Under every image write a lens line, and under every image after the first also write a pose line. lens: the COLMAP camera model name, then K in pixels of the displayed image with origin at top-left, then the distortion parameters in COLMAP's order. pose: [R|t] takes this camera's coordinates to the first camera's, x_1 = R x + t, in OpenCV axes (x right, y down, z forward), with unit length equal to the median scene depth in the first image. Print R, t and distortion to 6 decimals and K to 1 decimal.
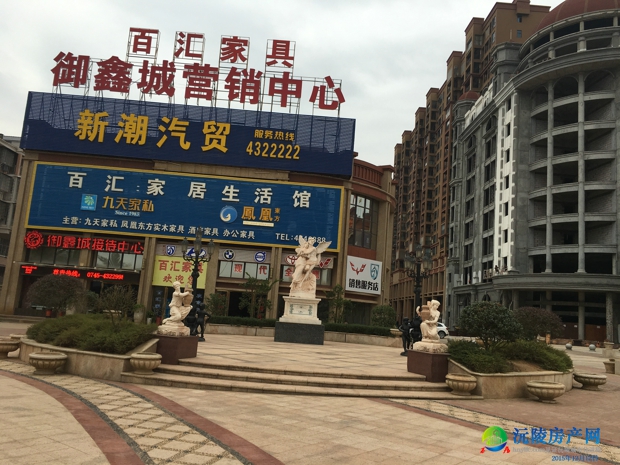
lens RADIAL K [[523.1, 0, 306.7], [0, 523.1, 233.6], [0, 0, 1]] dist [0.082898, -0.100747]
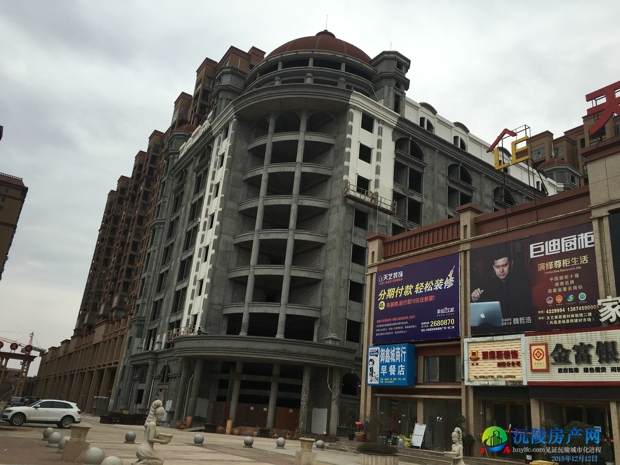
lens RADIAL K [[523.1, 0, 307.5], [0, 523.1, 232.7], [0, 0, 1]] dist [0.082898, -0.100747]
pose [[0.861867, 0.176634, 0.475379, 0.145351], [-0.104438, 0.979111, -0.174456, 0.048786], [-0.496264, 0.100710, 0.862311, 0.273834]]
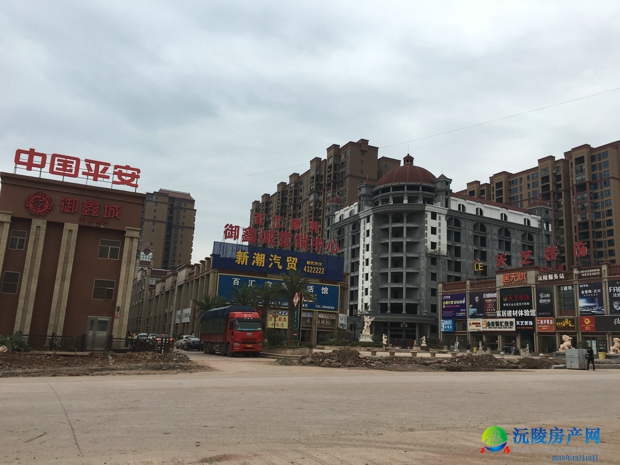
lens RADIAL K [[523.1, 0, 306.3], [0, 523.1, 230.3], [0, 0, 1]] dist [0.082898, -0.100747]
pose [[0.924105, 0.050973, 0.378724, -0.585431], [-0.036385, 0.998298, -0.045582, -0.132051], [-0.380403, 0.028342, 0.924386, -0.700082]]
